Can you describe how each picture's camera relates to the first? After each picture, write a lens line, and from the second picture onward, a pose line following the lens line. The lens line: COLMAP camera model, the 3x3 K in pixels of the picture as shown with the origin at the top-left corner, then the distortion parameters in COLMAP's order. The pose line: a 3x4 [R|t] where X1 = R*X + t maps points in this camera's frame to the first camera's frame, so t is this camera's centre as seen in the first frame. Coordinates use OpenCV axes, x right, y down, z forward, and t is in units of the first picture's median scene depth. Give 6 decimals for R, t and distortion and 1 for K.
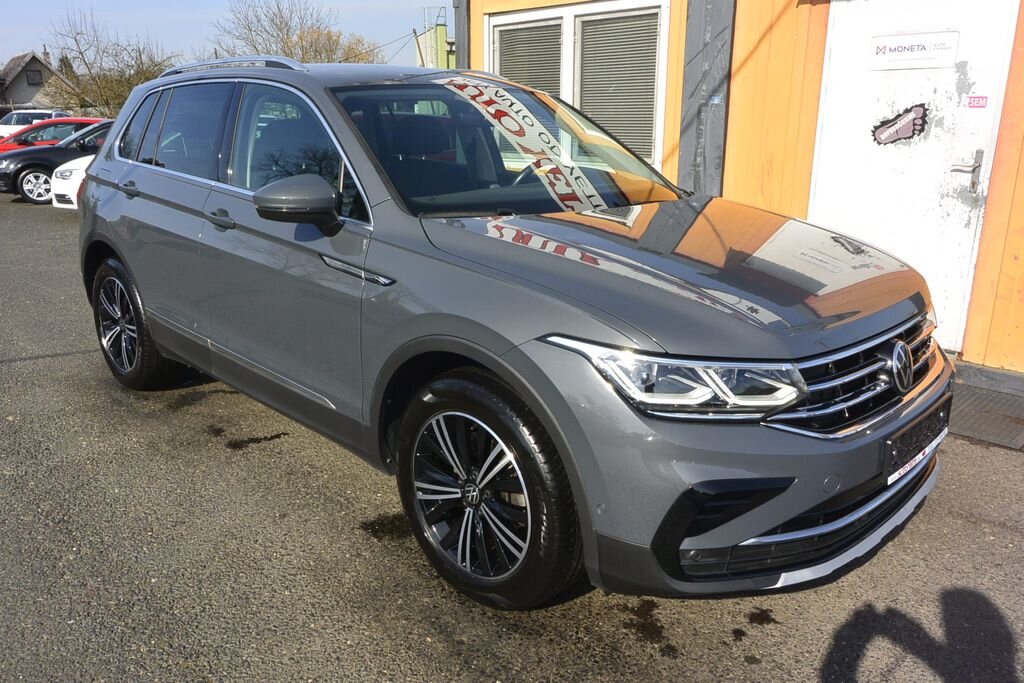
lens RADIAL K [[781.6, 0, 507.1], [0, 781.6, 339.6], [0, 0, 1]] dist [-0.005550, 0.015254]
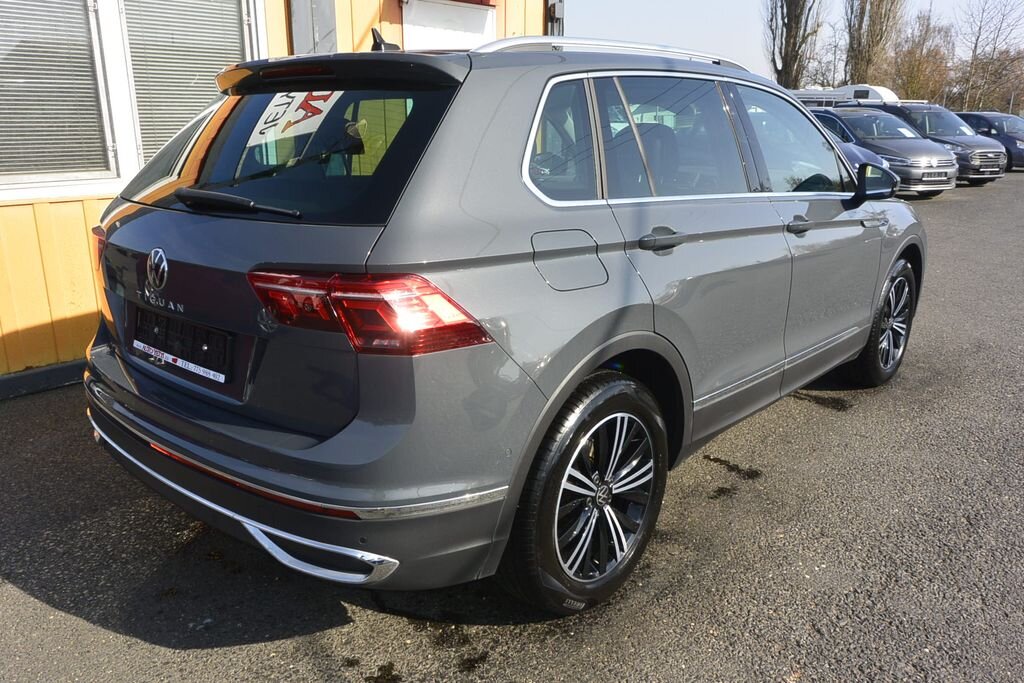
lens RADIAL K [[781.6, 0, 507.1], [0, 781.6, 339.6], [0, 0, 1]] dist [-0.005550, 0.015254]
pose [[-0.049374, -0.278584, 0.959142, -0.964410], [0.272610, 0.920091, 0.281275, -0.288493], [-0.960857, 0.275359, 0.030516, 0.988310]]
